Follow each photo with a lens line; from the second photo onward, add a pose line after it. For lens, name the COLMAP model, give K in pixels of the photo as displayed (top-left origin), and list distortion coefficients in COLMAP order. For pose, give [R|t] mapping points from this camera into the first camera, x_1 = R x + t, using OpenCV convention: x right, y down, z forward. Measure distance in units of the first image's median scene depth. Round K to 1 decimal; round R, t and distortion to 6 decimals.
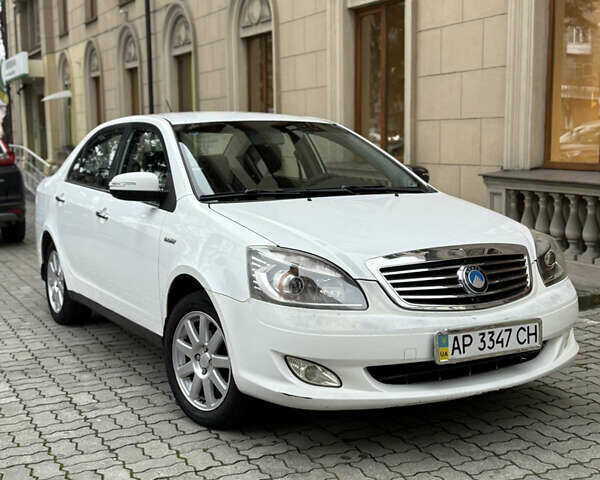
lens RADIAL K [[843.0, 0, 303.9], [0, 843.0, 242.3], [0, 0, 1]] dist [0.117510, 0.000000]
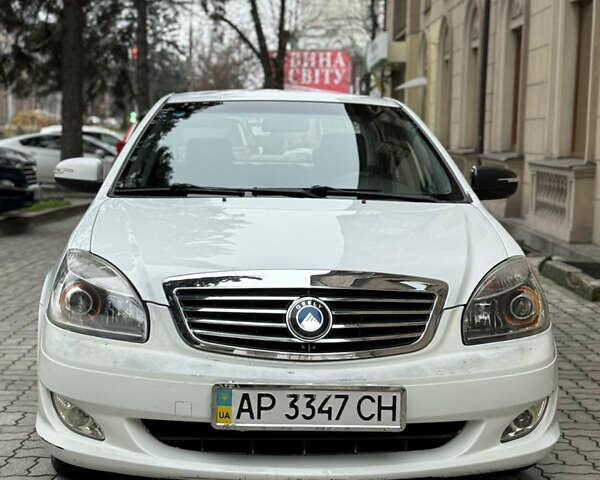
lens RADIAL K [[1050.5, 0, 295.1], [0, 1050.5, 235.5], [0, 0, 1]] dist [0.128997, 0.000000]
pose [[0.891043, 0.068156, -0.448774, 0.586805], [-0.081554, 0.996613, -0.010569, -0.015514], [0.446533, 0.046017, 0.893583, 0.208887]]
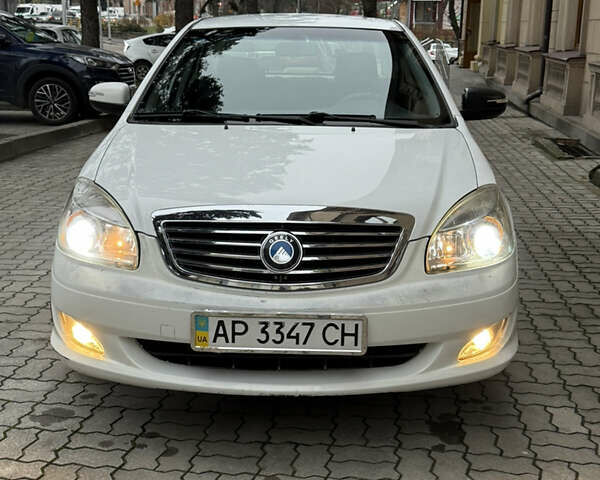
lens RADIAL K [[843.0, 0, 301.8], [0, 843.0, 246.2], [0, 0, 1]] dist [0.117510, 0.000000]
pose [[0.856968, 0.145394, -0.494436, 0.602339], [-0.081028, 0.985460, 0.149345, -0.078159], [0.508960, -0.087921, 0.856288, 0.357376]]
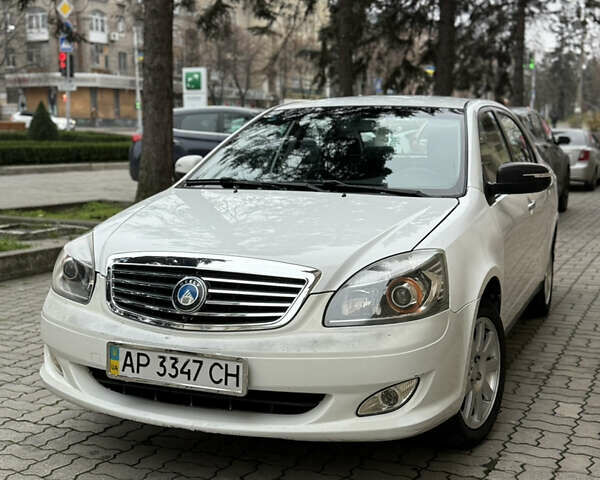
lens RADIAL K [[843.0, 0, 300.6], [0, 843.0, 239.4], [0, 0, 1]] dist [0.117510, 0.000000]
pose [[0.619030, 0.117584, -0.776515, 0.931517], [-0.104451, 0.992271, 0.066987, -0.080316], [0.778391, 0.039641, 0.626527, 0.560605]]
